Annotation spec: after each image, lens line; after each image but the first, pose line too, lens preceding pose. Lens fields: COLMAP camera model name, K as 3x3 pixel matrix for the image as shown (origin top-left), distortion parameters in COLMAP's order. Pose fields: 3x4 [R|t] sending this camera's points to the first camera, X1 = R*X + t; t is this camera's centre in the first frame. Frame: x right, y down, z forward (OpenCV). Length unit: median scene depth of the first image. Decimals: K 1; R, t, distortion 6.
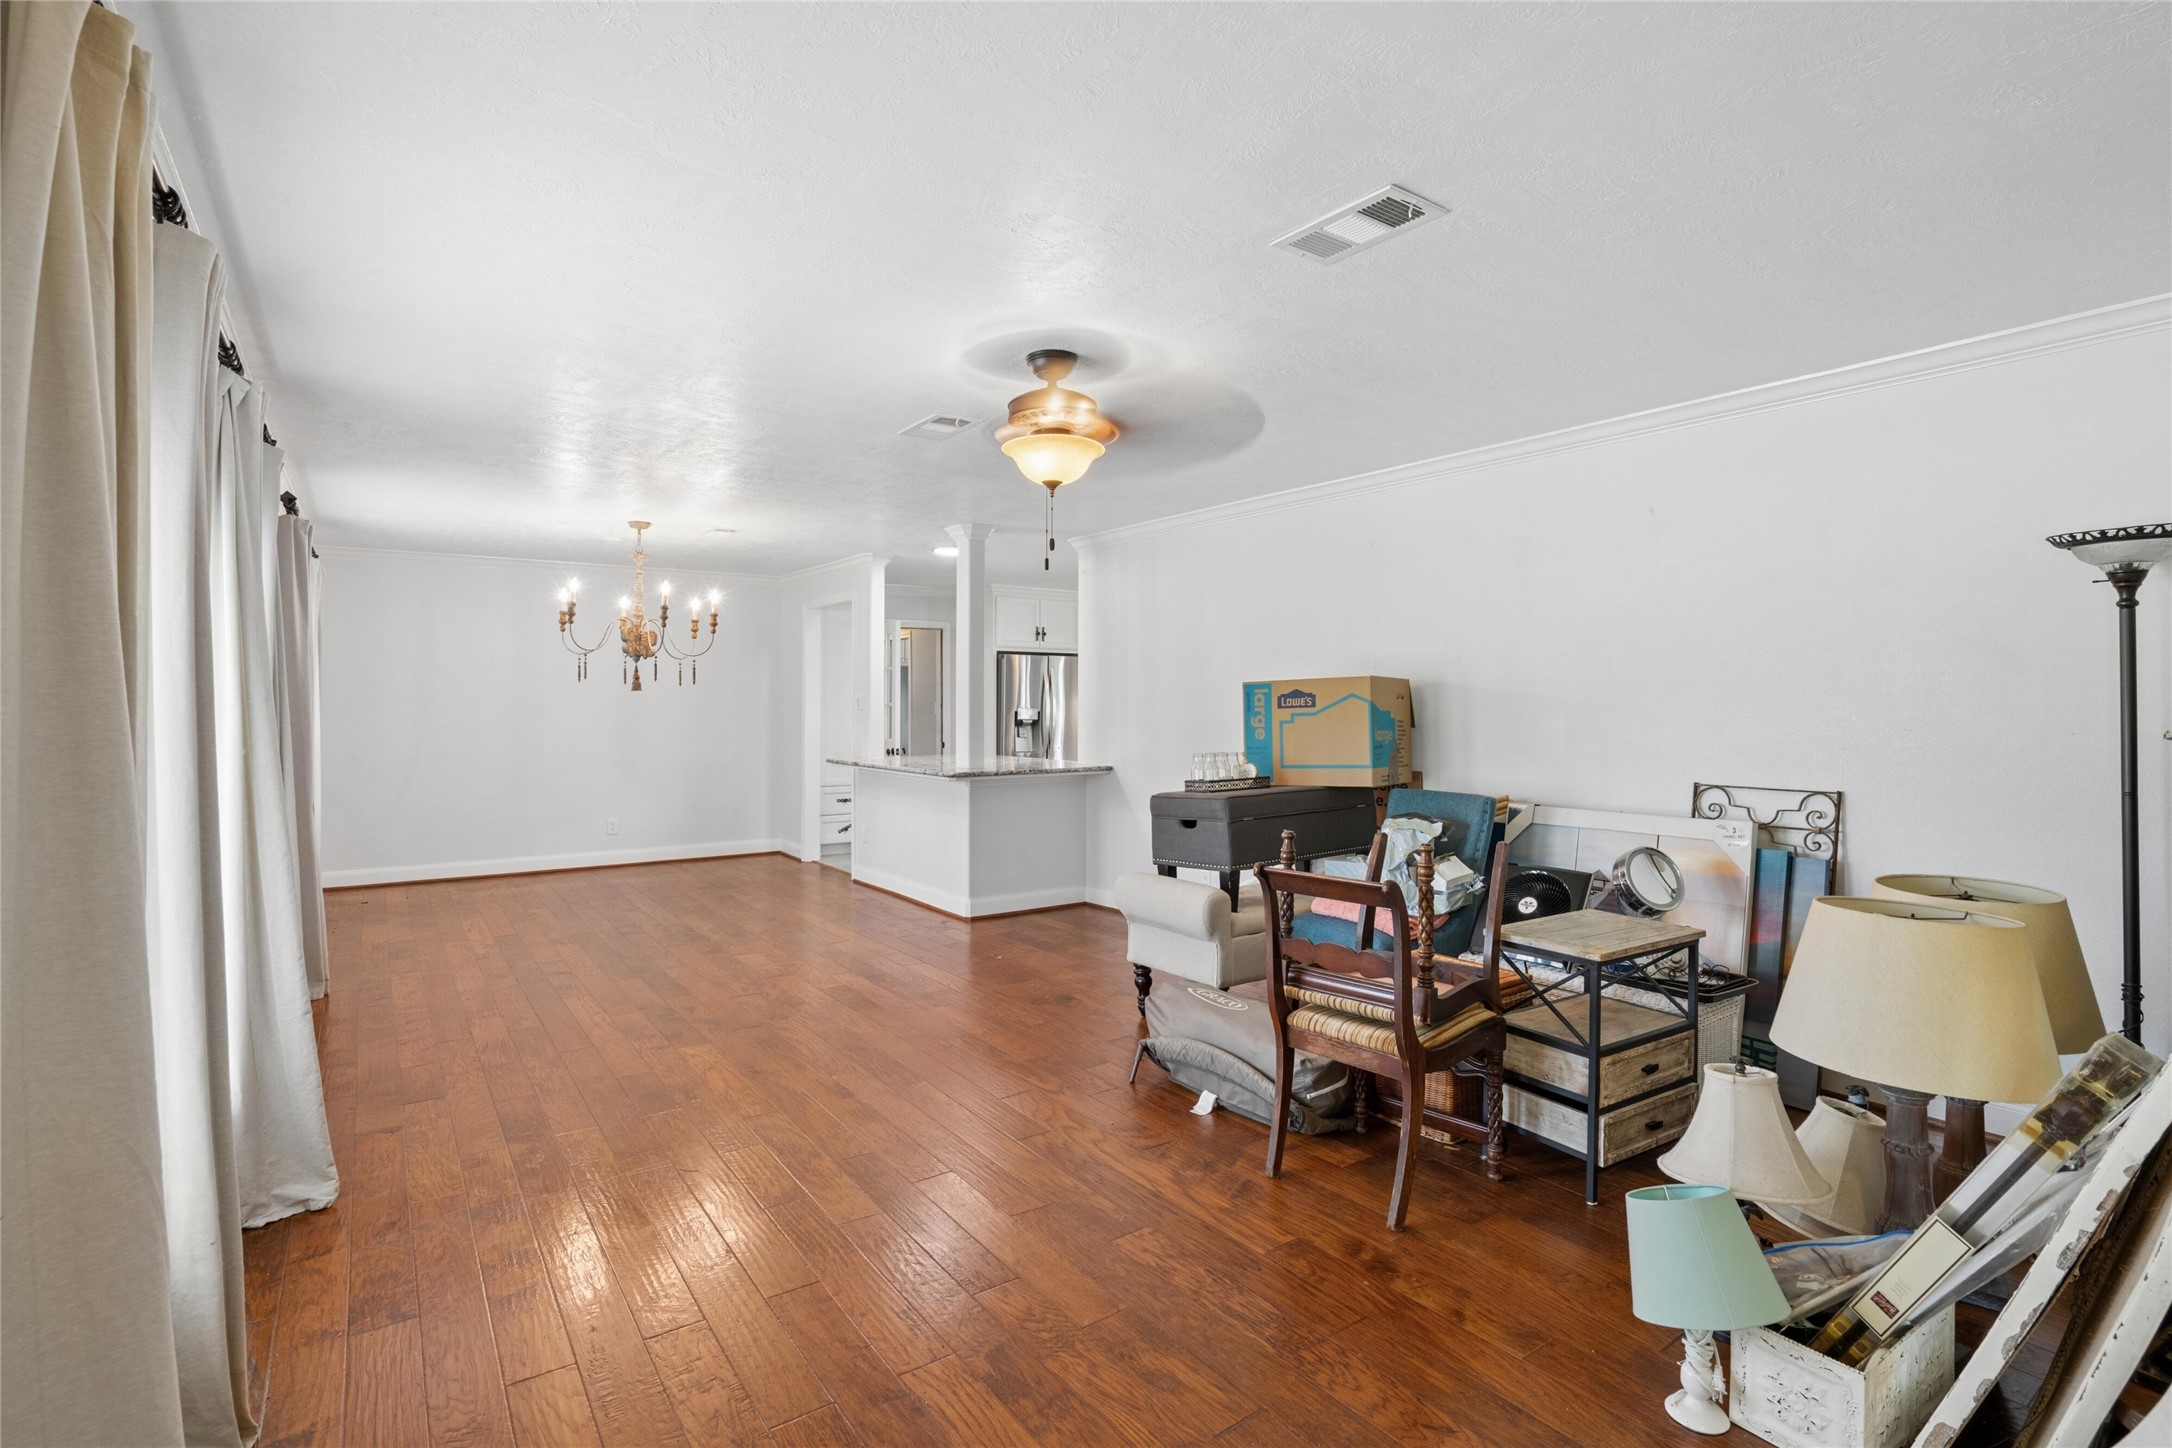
lens RADIAL K [[1083.5, 0, 1094.6], [0, 1083.5, 703.8], [0, 0, 1]] dist [-0.002508, -0.000217]
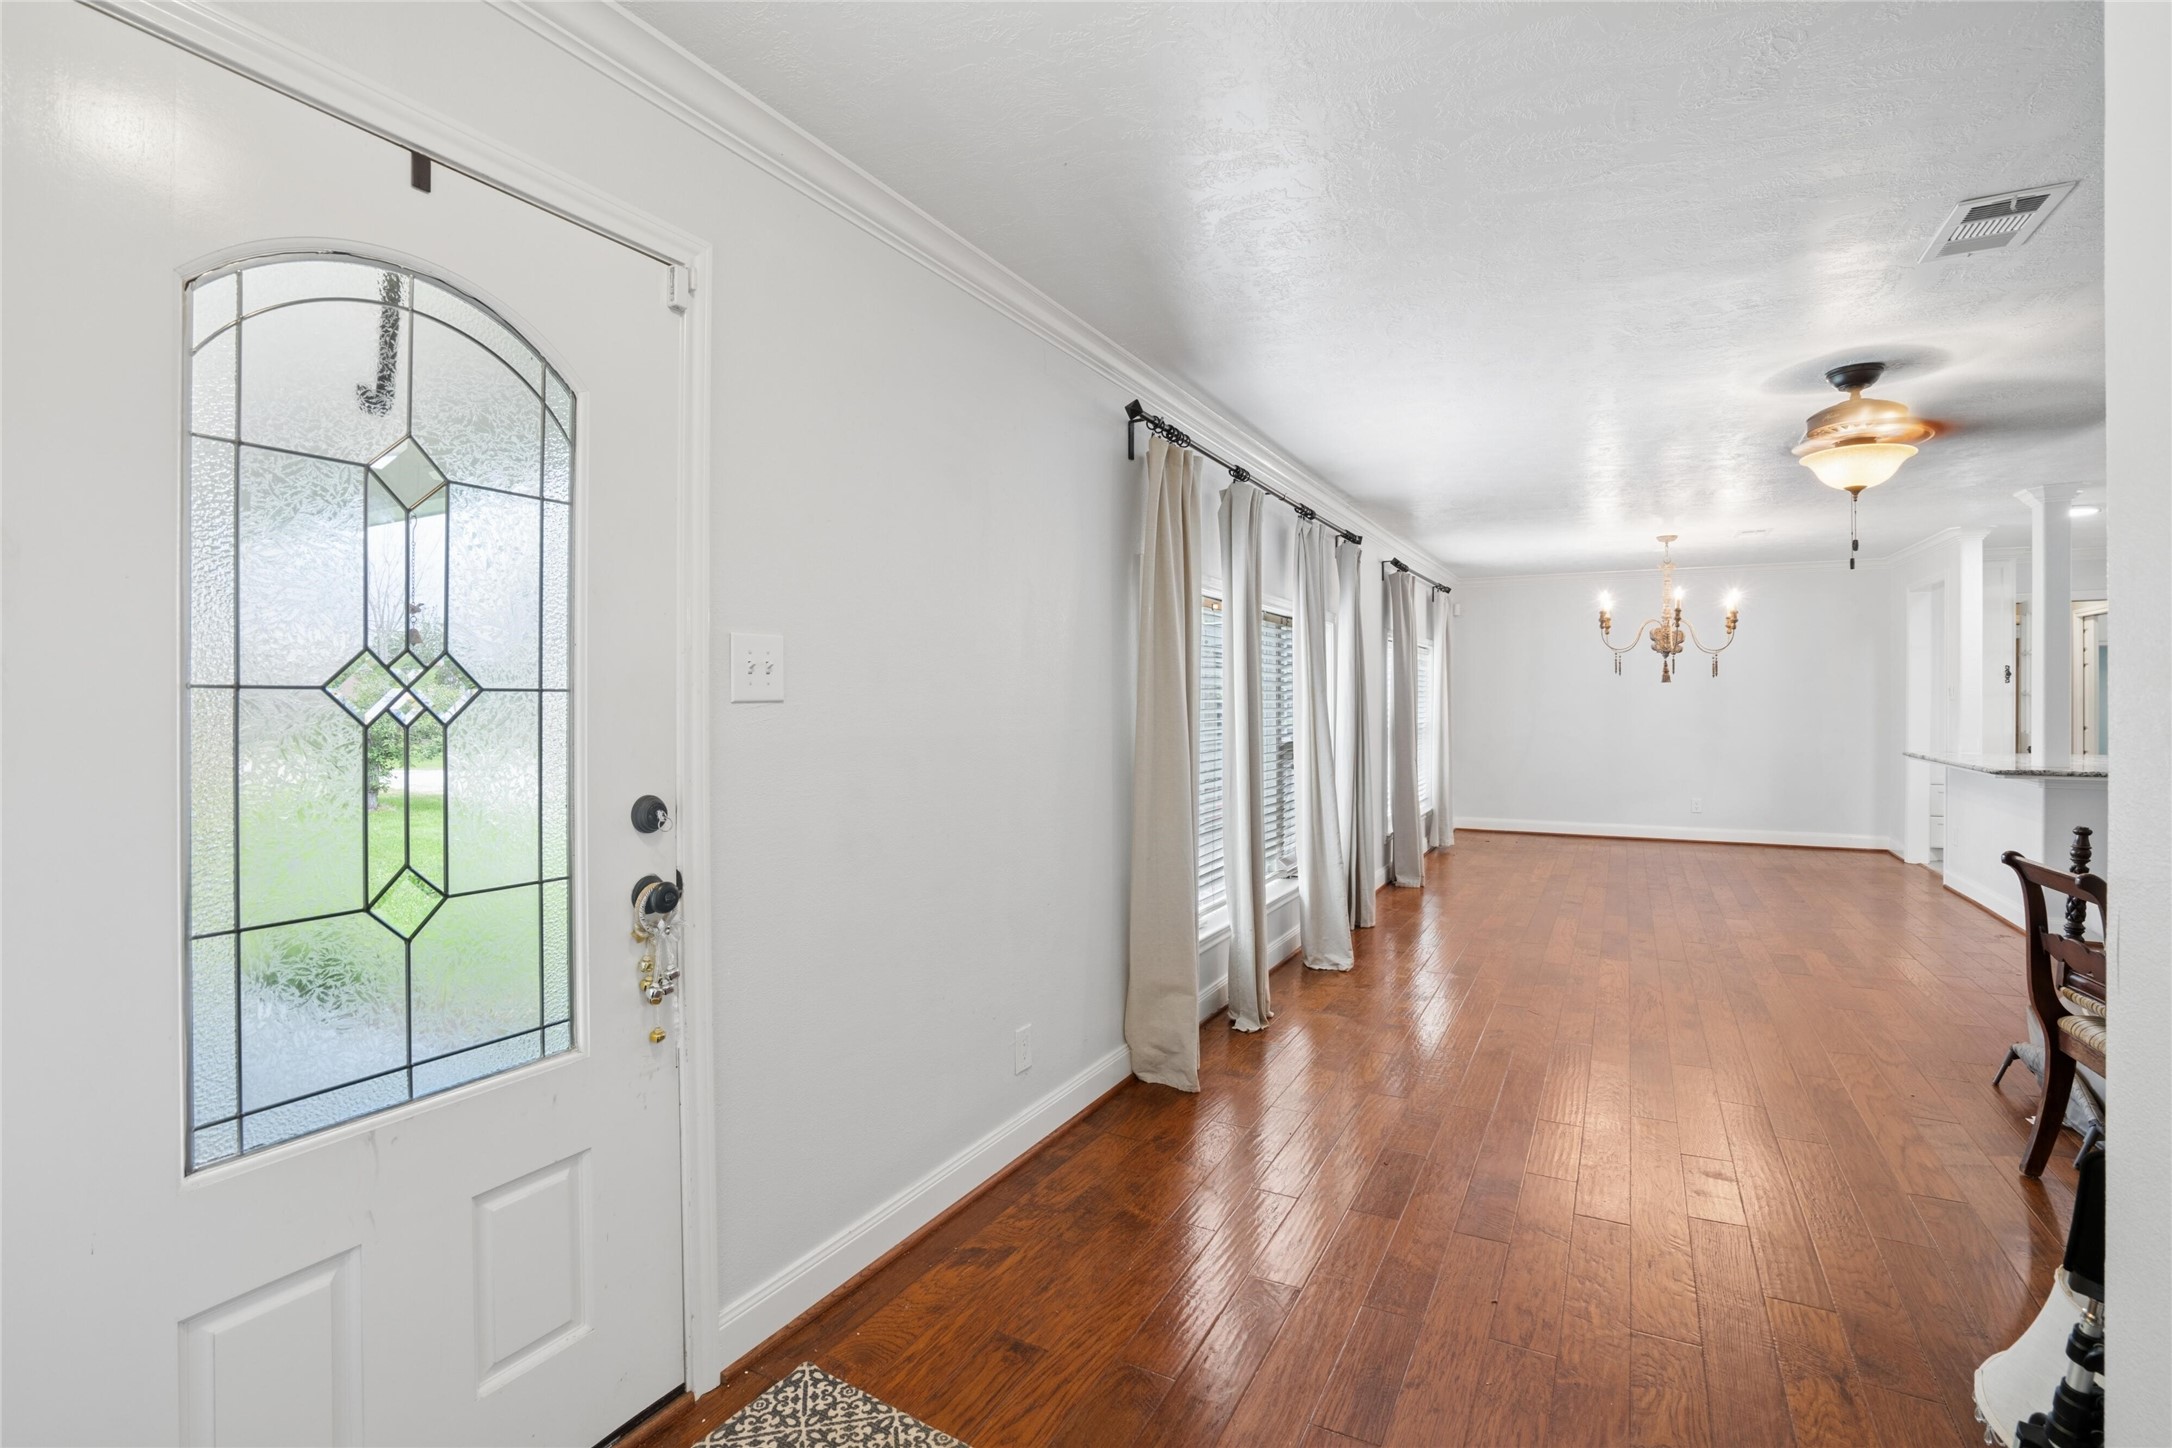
lens RADIAL K [[1083.5, 0, 1094.6], [0, 1083.5, 703.8], [0, 0, 1]] dist [-0.002508, -0.000217]
pose [[0.499320, 0.004479, -0.866406, 0.279731], [0.003822, 0.999966, 0.007372, -0.000562], [0.866409, -0.006993, 0.499286, -0.103163]]
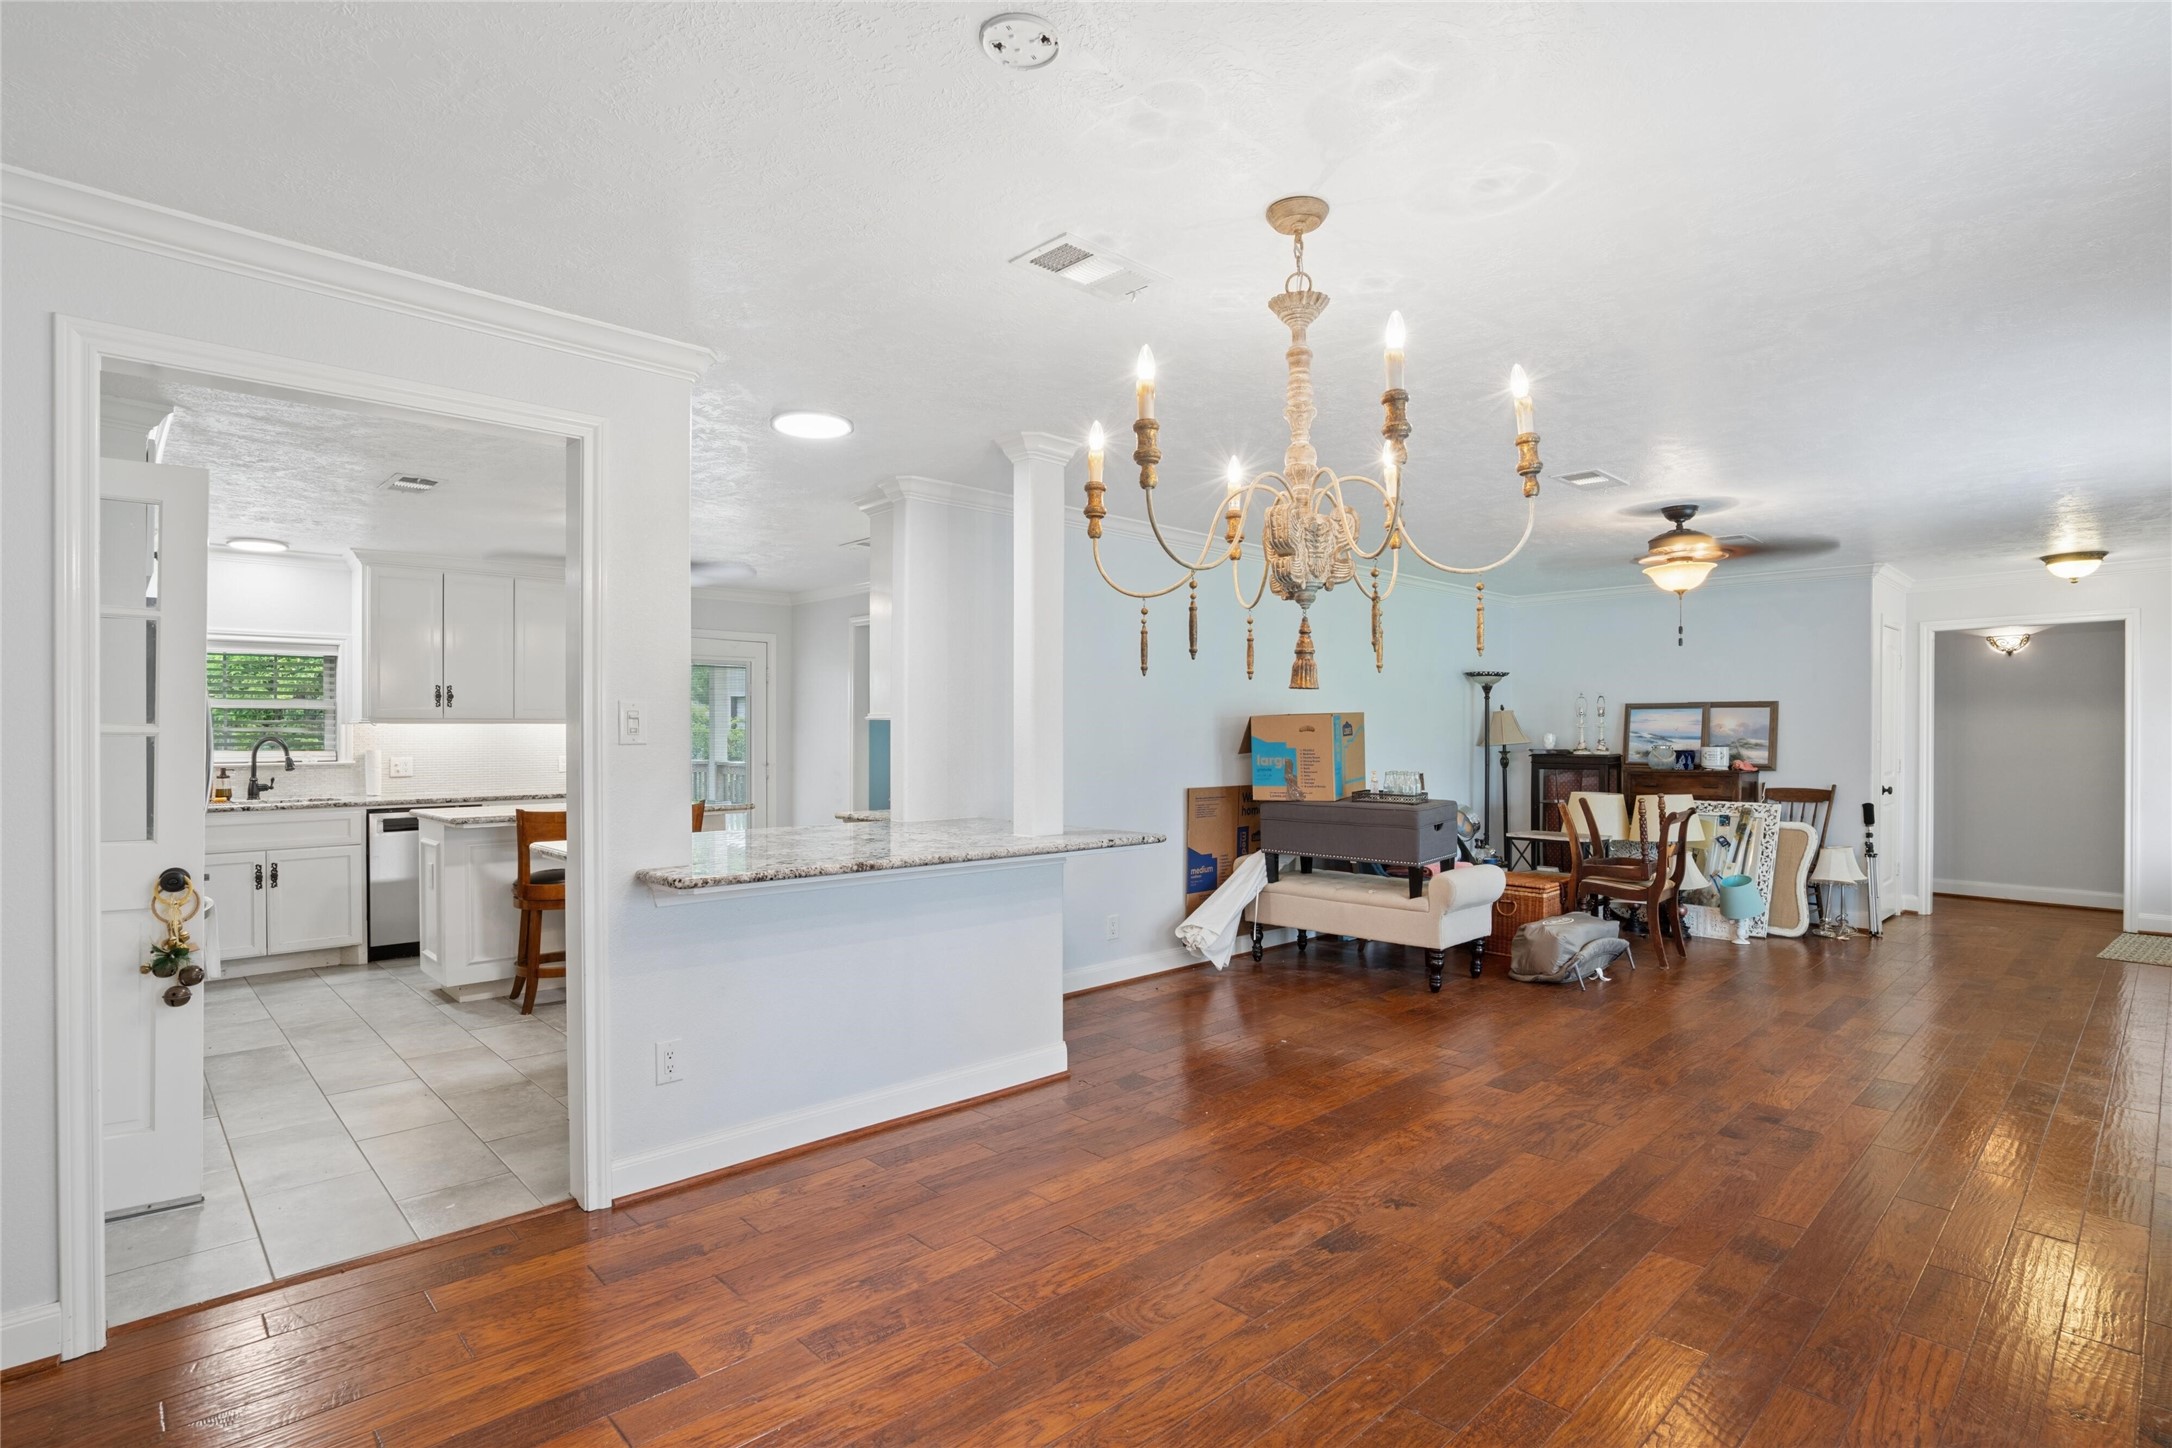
lens RADIAL K [[1079.8, 0, 1086.0], [0, 1079.8, 724.0], [0, 0, 1]] dist [-0.003873, -0.000516]
pose [[-0.174443, 0.010345, 0.984613, -0.781083], [0.003316, 0.999945, -0.009919, 0.001521], [-0.984662, 0.001534, -0.174468, 1.158476]]
